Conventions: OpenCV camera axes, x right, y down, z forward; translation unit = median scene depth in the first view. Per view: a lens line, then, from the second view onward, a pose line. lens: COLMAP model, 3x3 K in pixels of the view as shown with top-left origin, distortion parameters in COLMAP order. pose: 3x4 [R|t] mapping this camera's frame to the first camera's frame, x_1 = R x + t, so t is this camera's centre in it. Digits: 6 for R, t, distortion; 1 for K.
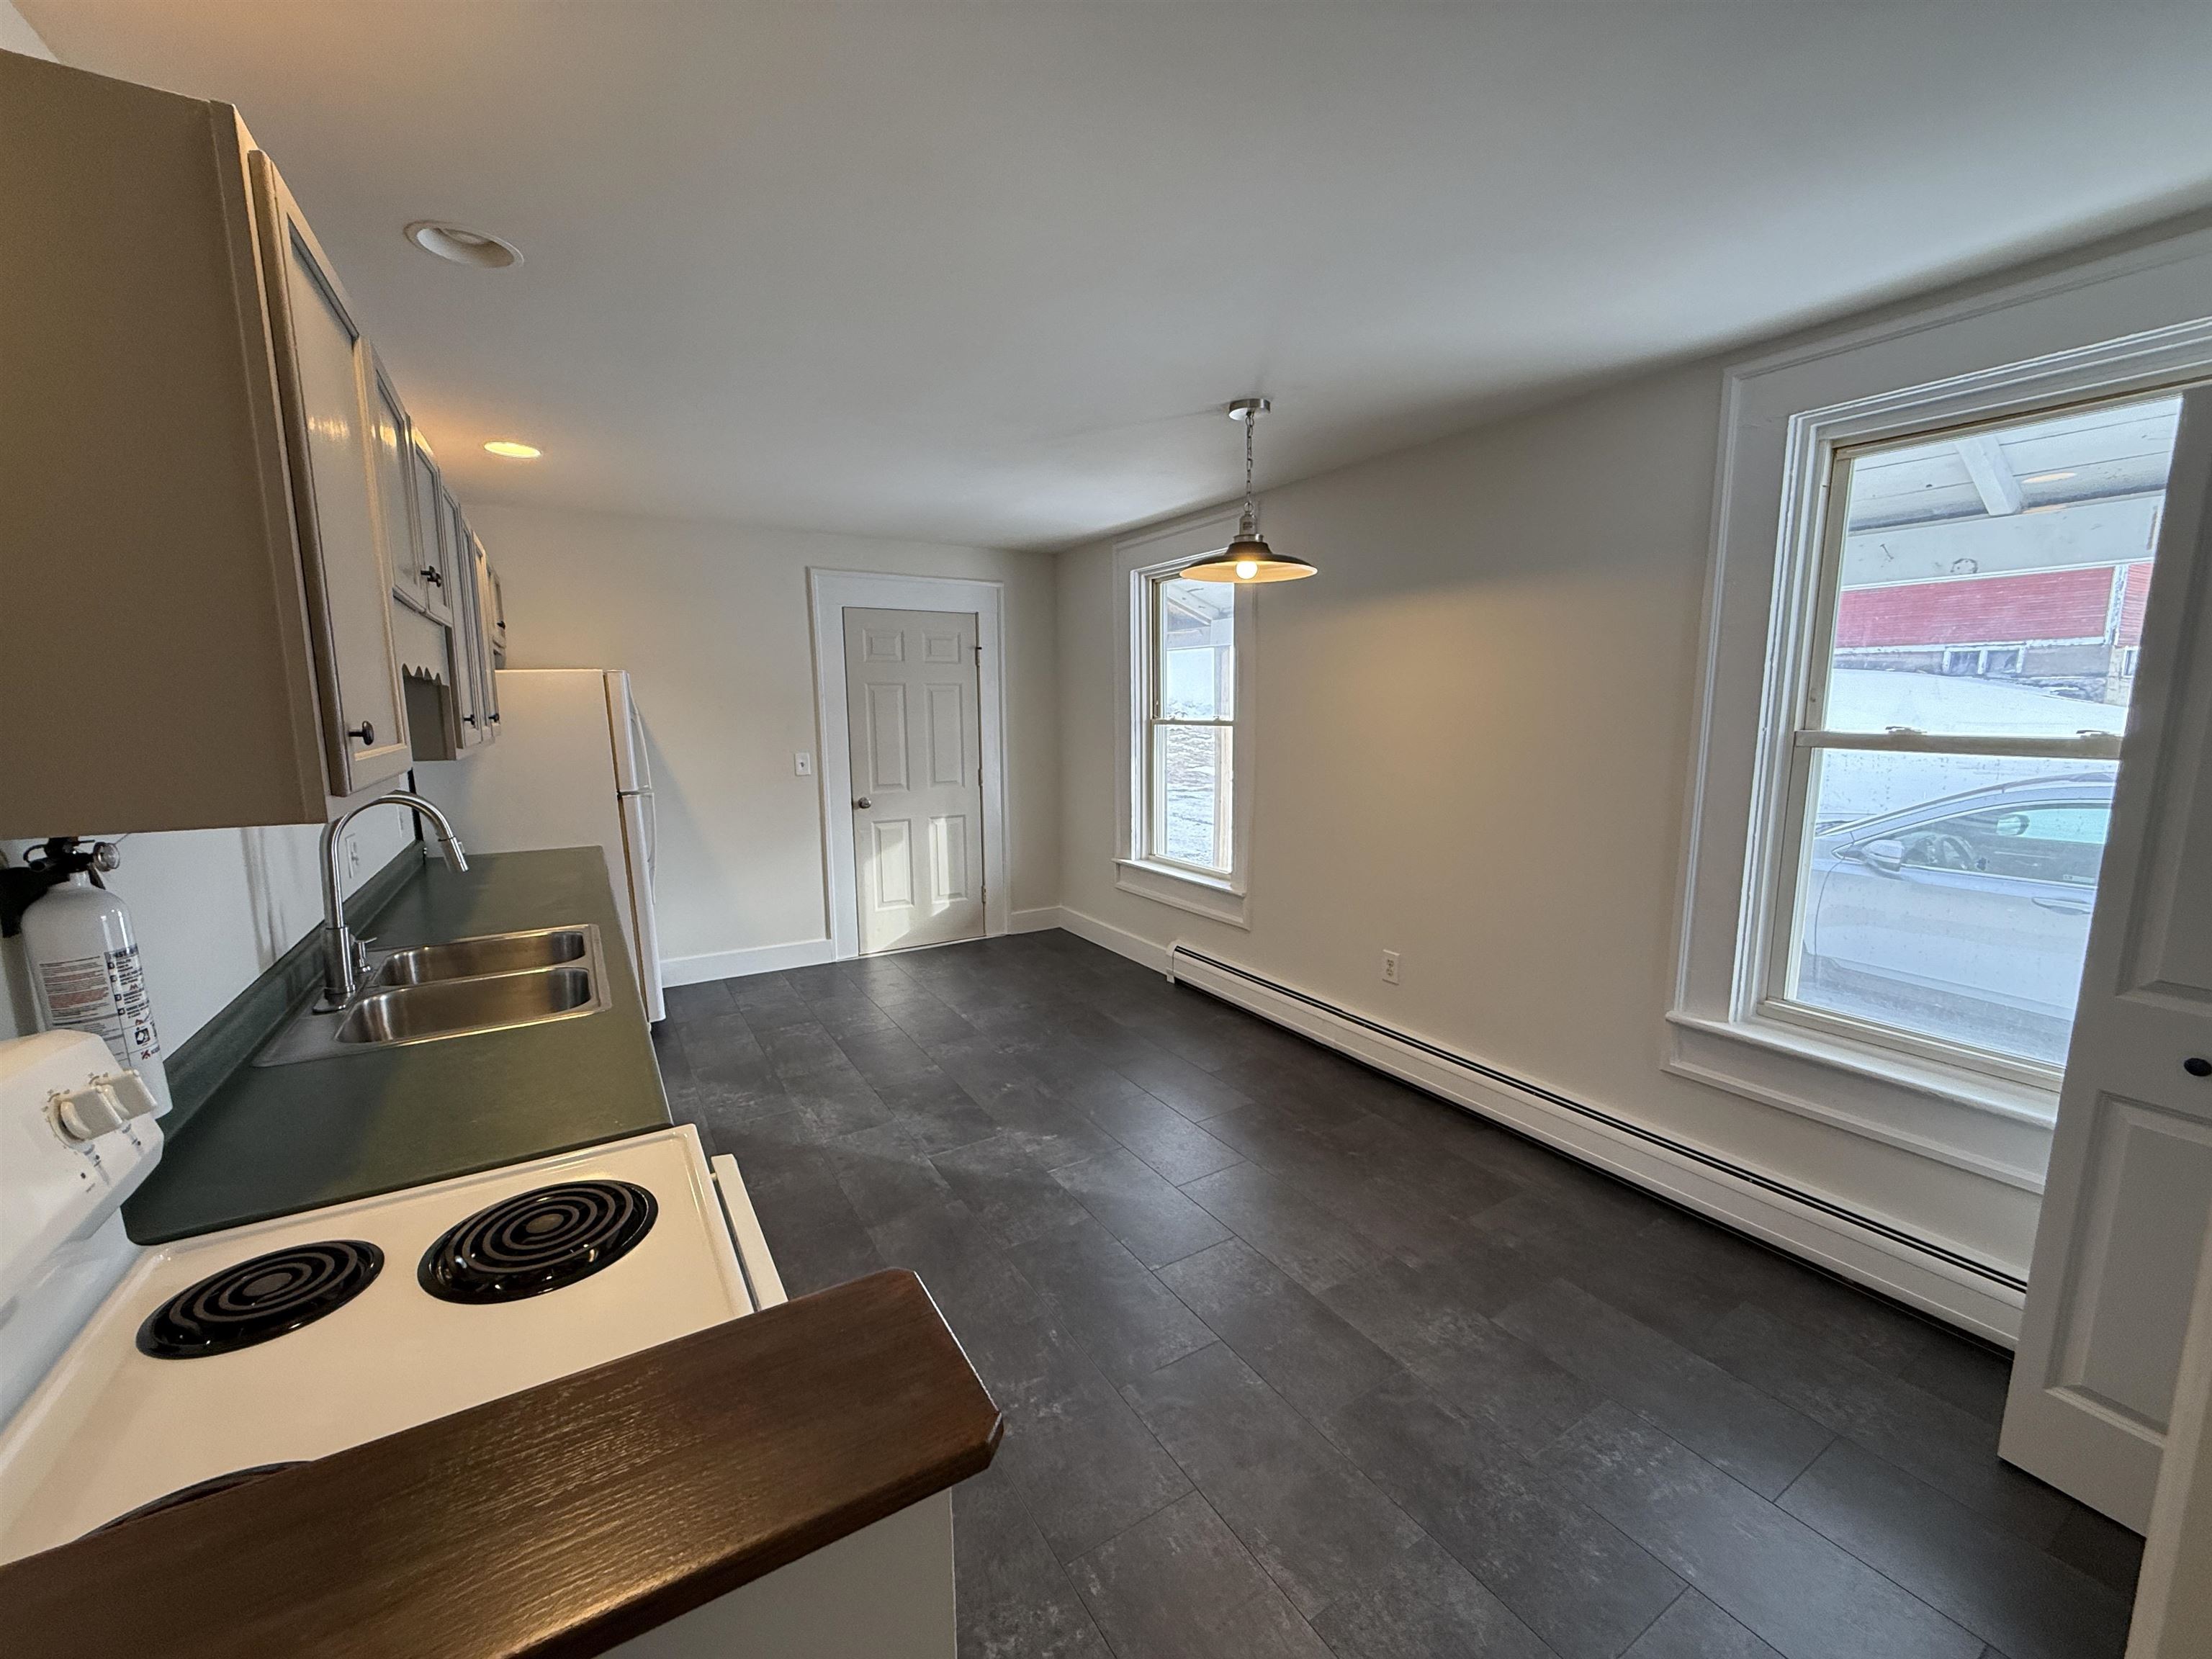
lens RADIAL K [[874.9, 0, 1106.0], [0, 874.9, 828.7], [0, 0, 1]] dist [0.003051, 0.000222]
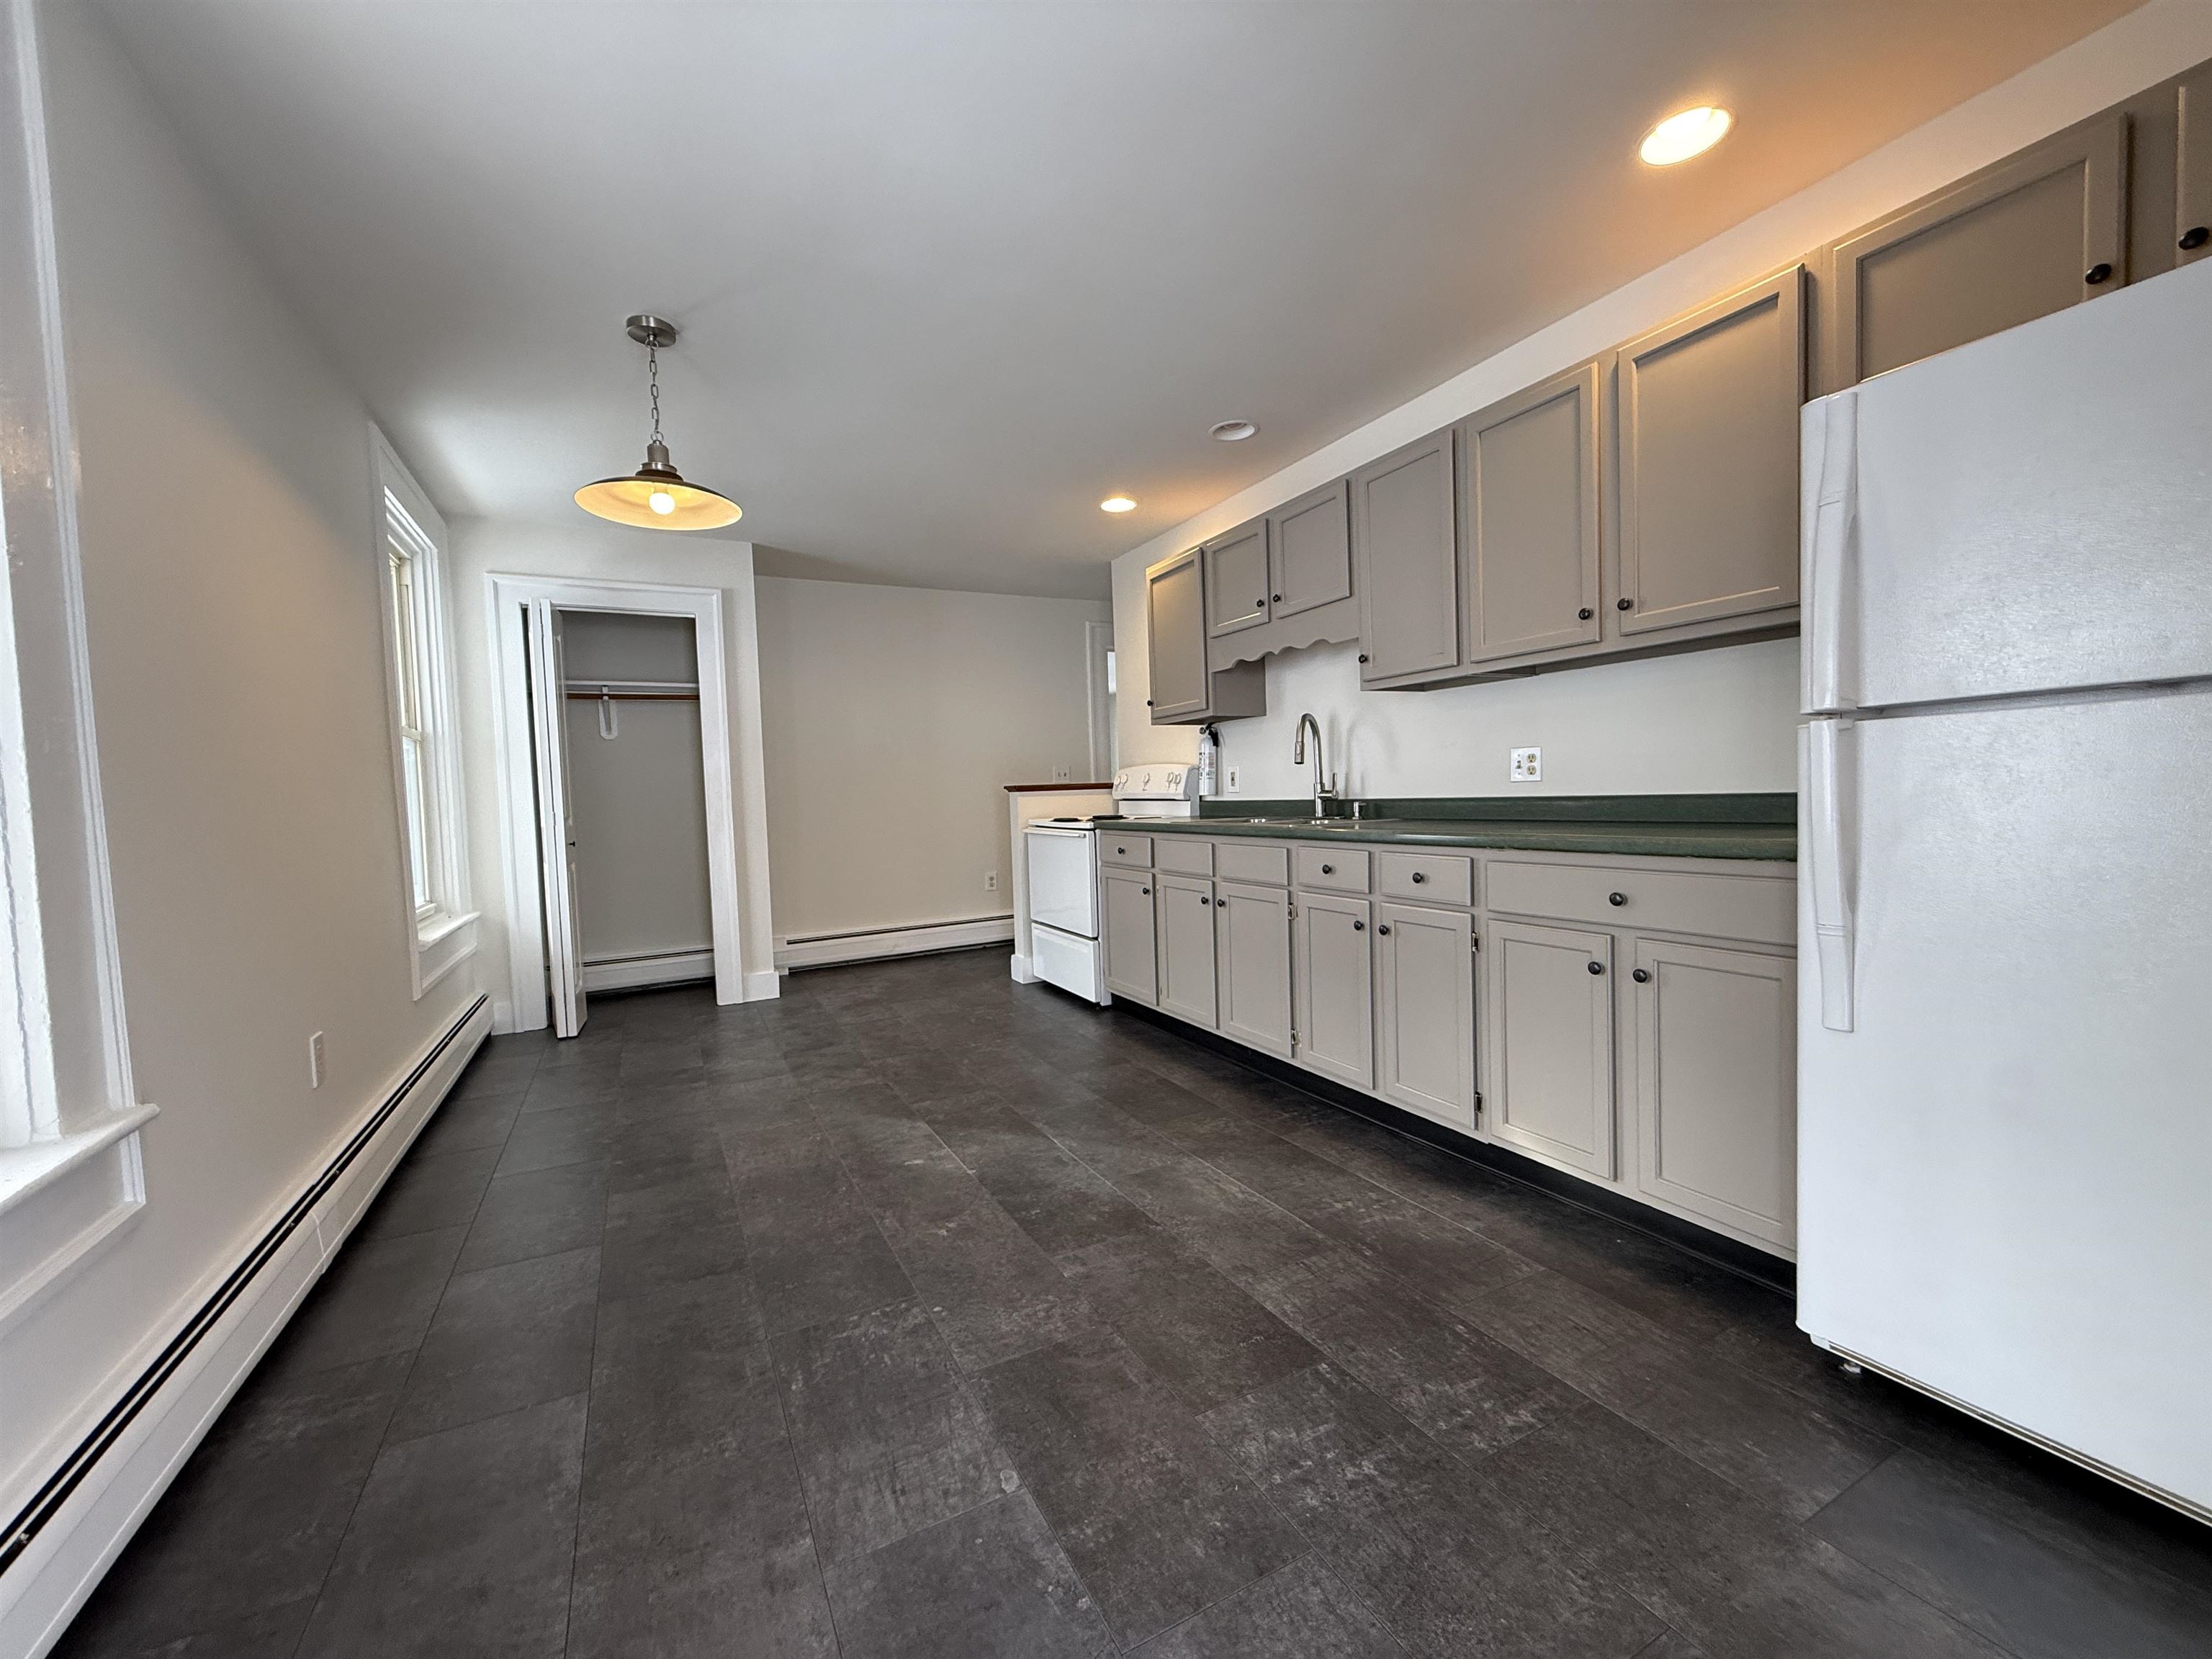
lens RADIAL K [[874.9, 0, 1108.3], [0, 874.9, 830.1], [0, 0, 1]] dist [0.003051, 0.000222]
pose [[-0.997421, 0.030381, 0.065028, -0.309391], [0.042221, 0.981018, 0.189267, -0.101432], [-0.058044, 0.191524, -0.979770, 1.738435]]
